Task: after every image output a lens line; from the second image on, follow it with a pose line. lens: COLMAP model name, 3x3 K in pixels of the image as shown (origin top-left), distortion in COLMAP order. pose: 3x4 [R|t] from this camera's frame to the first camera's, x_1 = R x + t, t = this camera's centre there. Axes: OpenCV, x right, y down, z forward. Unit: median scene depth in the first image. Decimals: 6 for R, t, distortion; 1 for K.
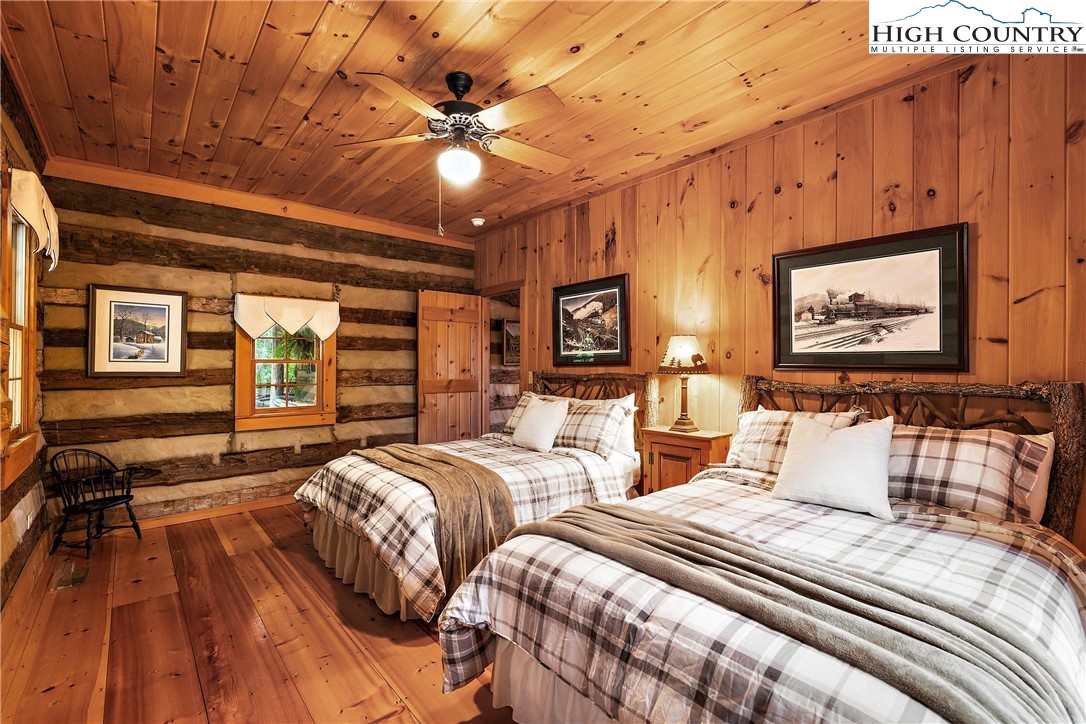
lens RADIAL K [[484.5, 0, 538.4], [0, 484.5, 364.3], [0, 0, 1]] dist [-0.003833, -0.000203]
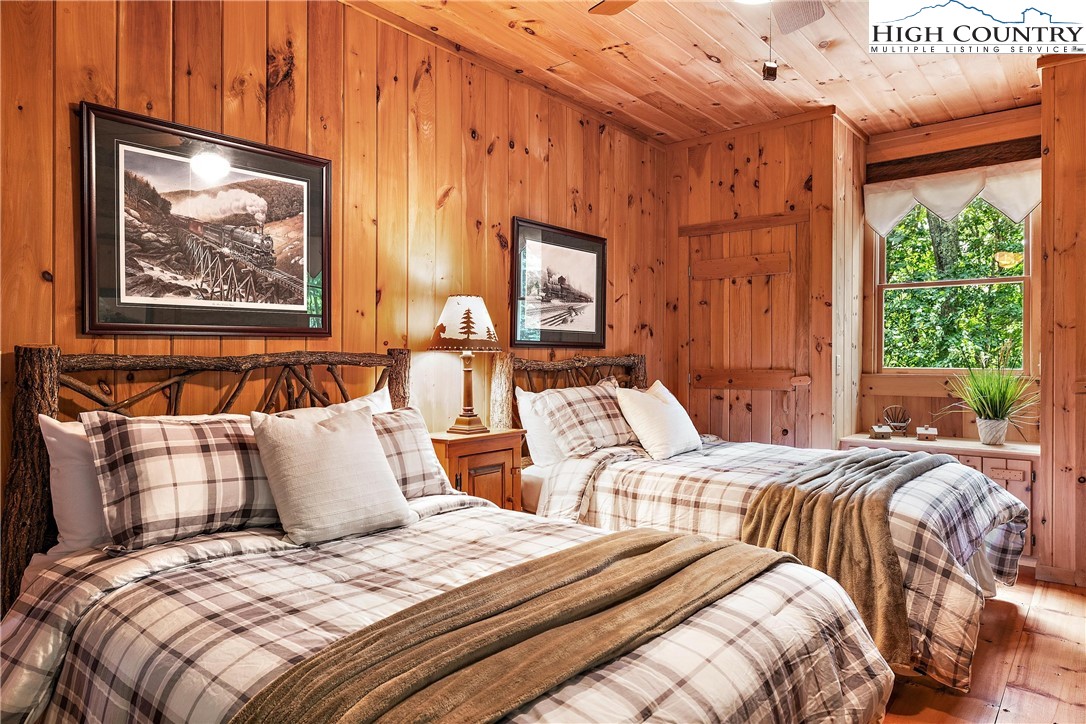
lens RADIAL K [[688.1, 0, 538.0], [0, 688.1, 360.6], [0, 0, 1]] dist [0.003621, -0.001271]
pose [[-0.177441, -0.013309, 0.984041, -0.656599], [-0.008377, 0.999893, 0.012013, 0.018951], [-0.984096, -0.006112, -0.177534, 1.006605]]
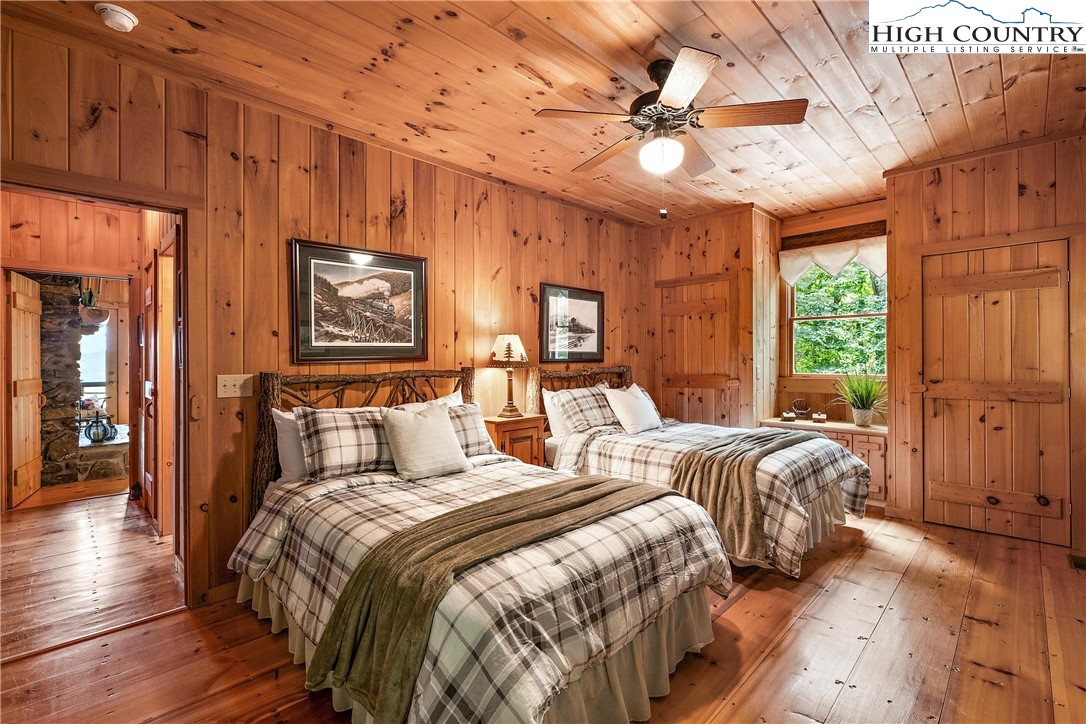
lens RADIAL K [[484.5, 0, 538.7], [0, 484.5, 359.5], [0, 0, 1]] dist [-0.003833, -0.000203]
pose [[-0.077376, -0.010367, 0.996948, -0.808453], [-0.002057, 0.999945, 0.010238, -0.010932], [-0.997000, -0.001259, -0.077393, 0.954278]]
